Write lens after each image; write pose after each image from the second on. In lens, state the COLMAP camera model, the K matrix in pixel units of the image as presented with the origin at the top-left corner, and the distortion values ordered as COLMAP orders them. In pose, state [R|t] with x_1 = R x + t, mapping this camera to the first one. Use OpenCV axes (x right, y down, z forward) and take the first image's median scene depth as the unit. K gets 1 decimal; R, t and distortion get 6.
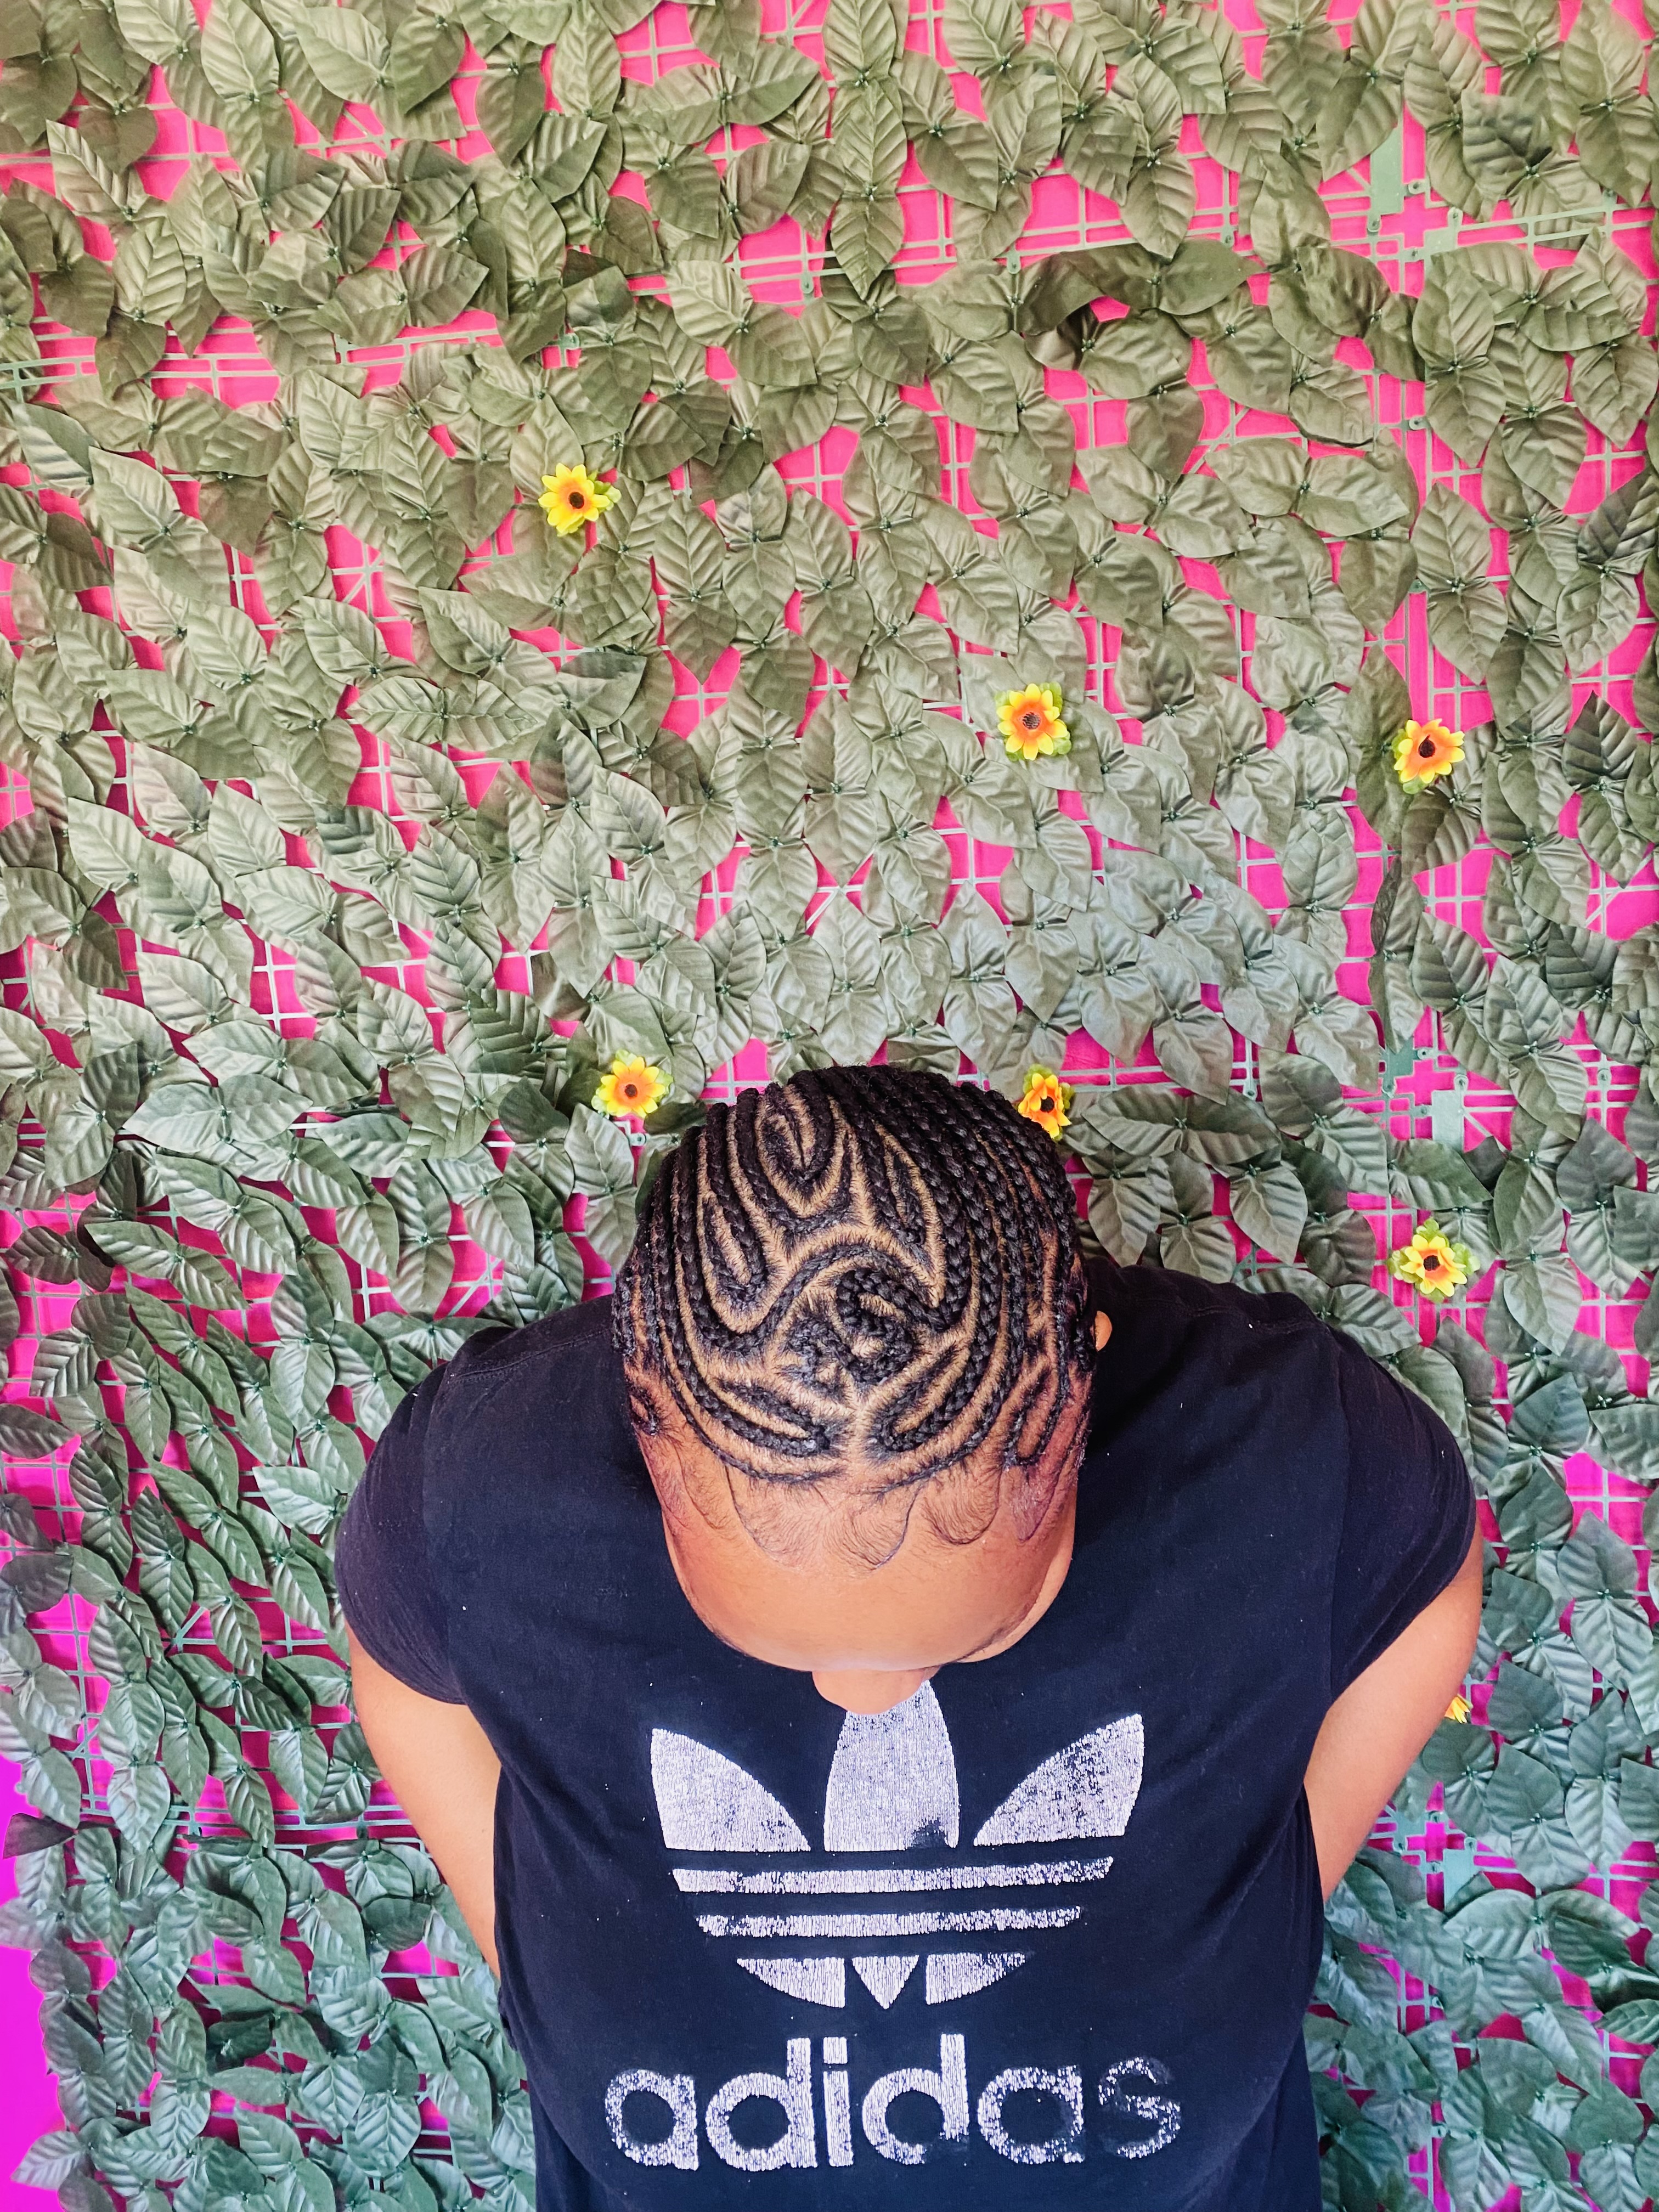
lens RADIAL K [[1730.5, 0, 835.7], [0, 1730.5, 1108.1], [0, 0, 1]] dist [0.005220, -0.001333]
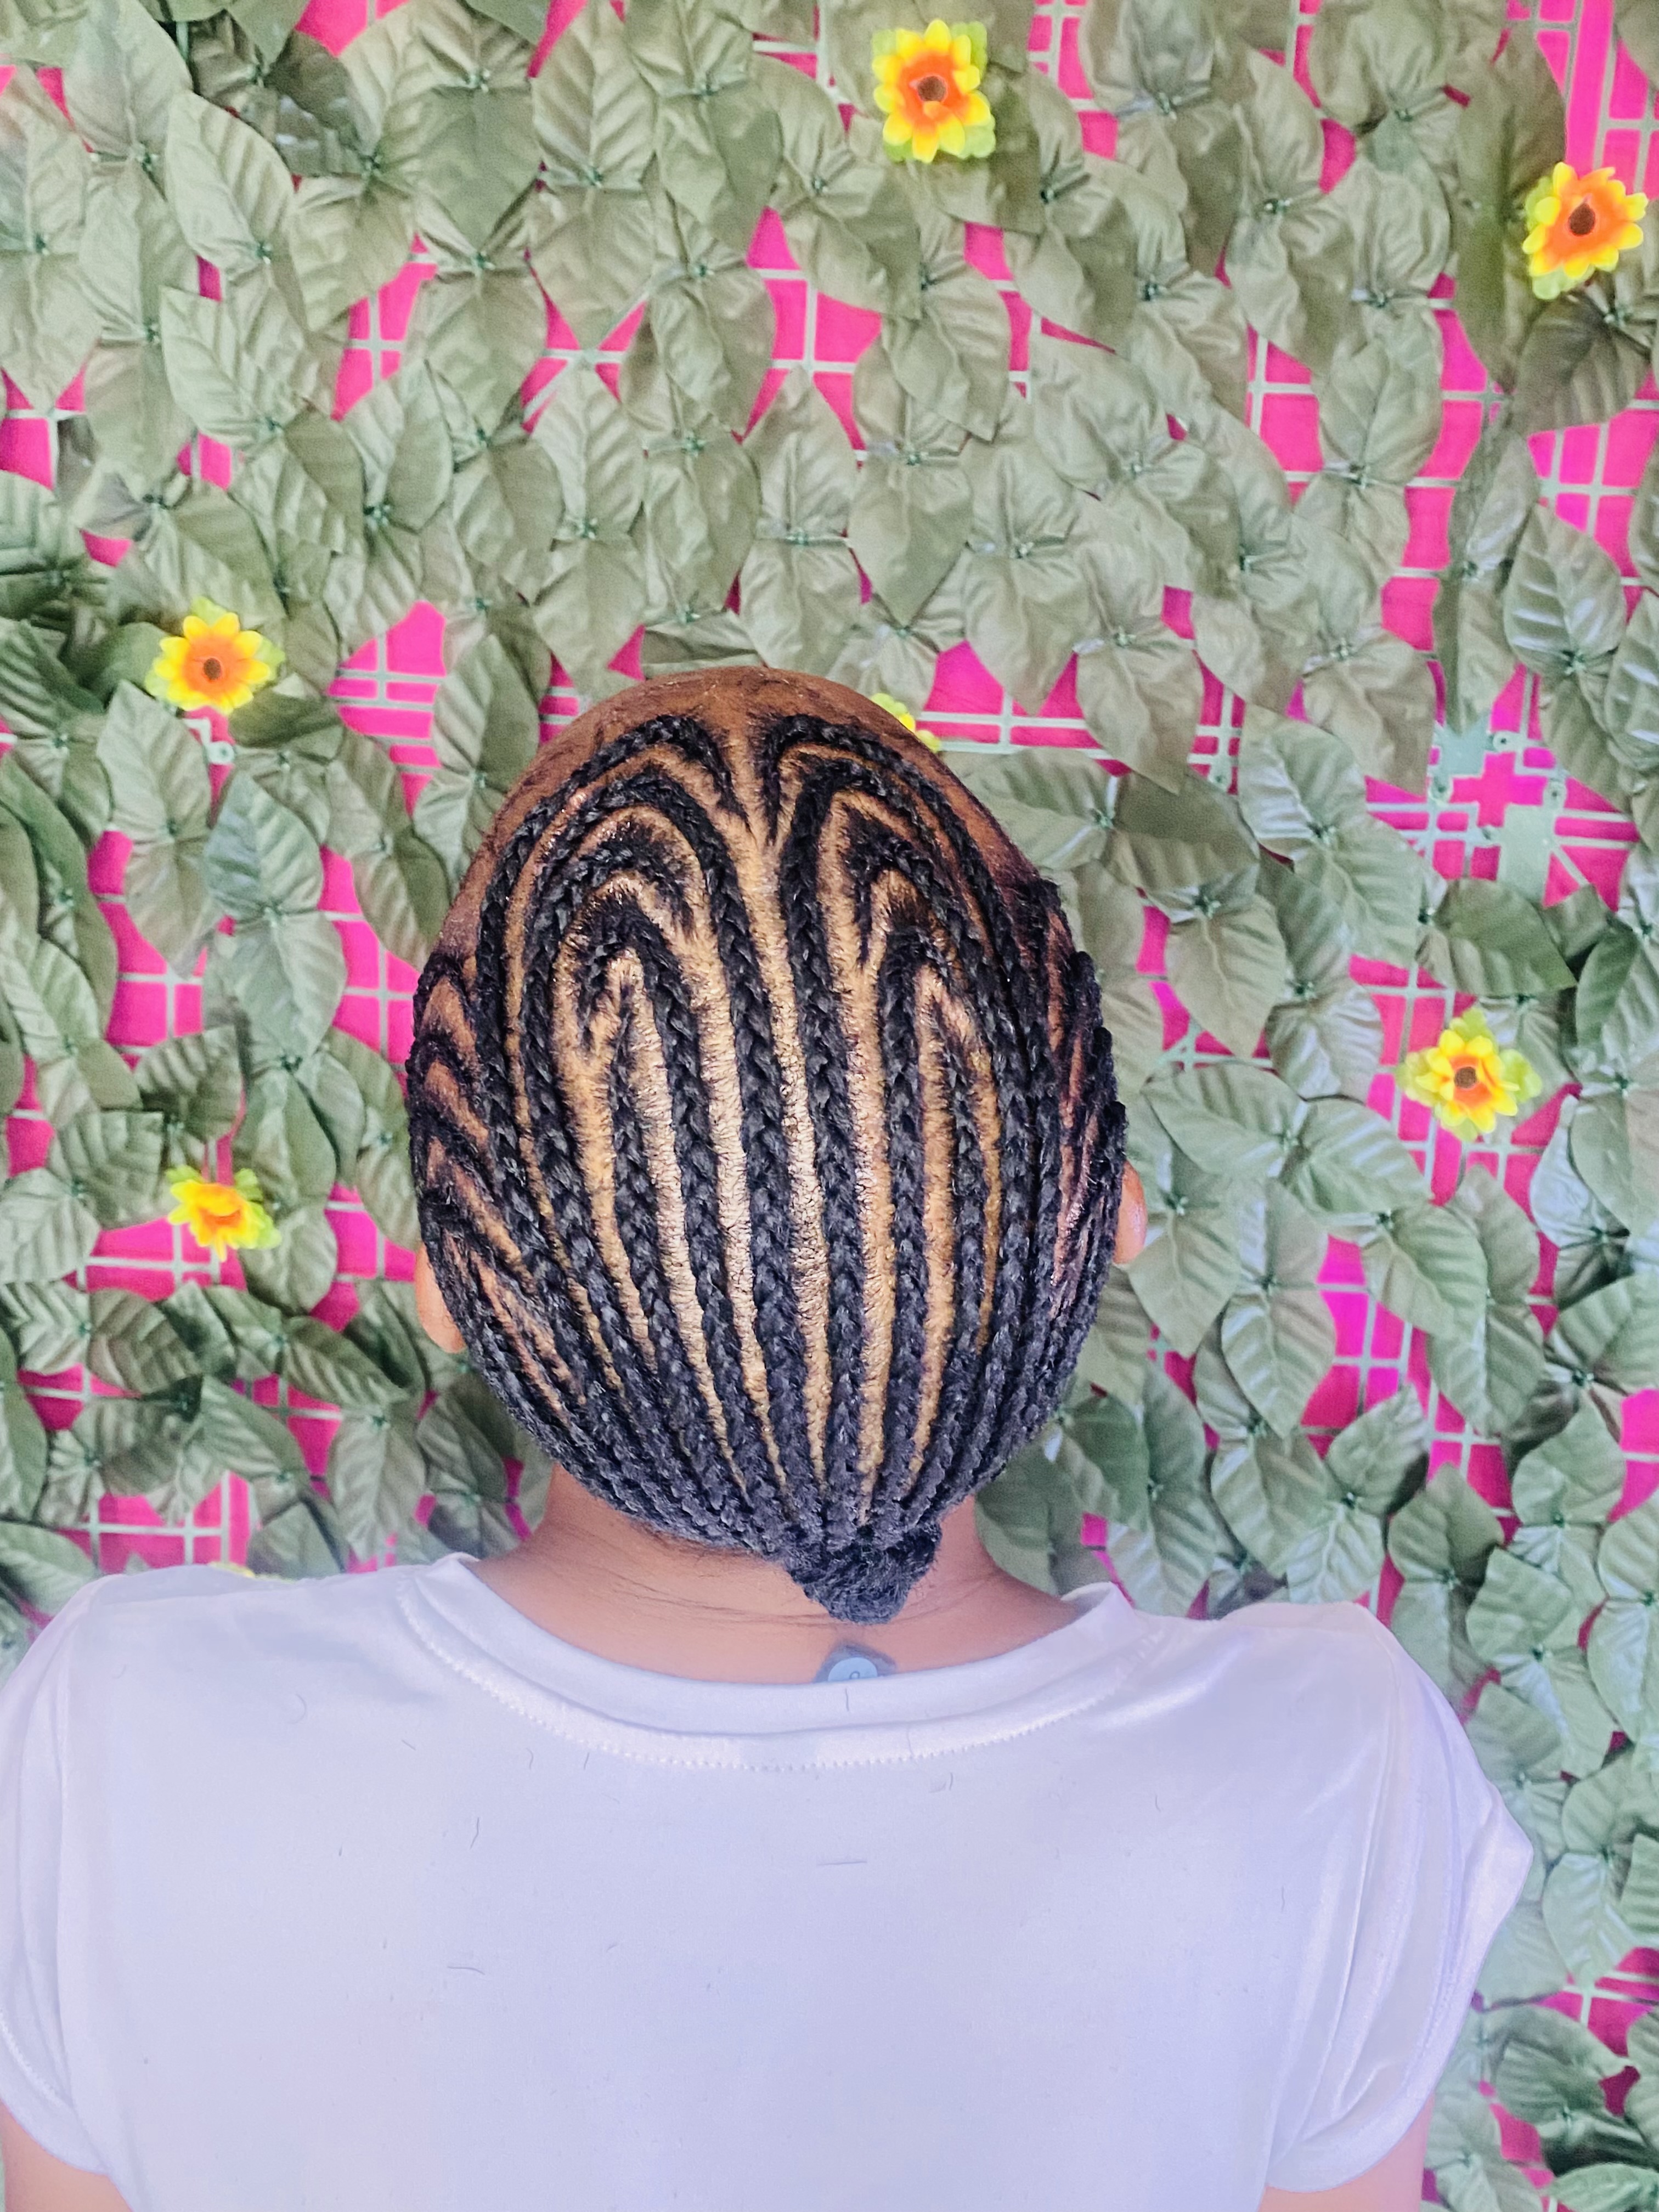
lens RADIAL K [[2220.8, 0, 840.4], [0, 2220.8, 1115.5], [0, 0, 1]] dist [0.008194, -0.014654]
pose [[0.993203, 0.095611, 0.066376, 0.064264], [-0.103855, 0.985455, 0.134506, 0.017364], [-0.052551, -0.140485, 0.988687, 0.207623]]
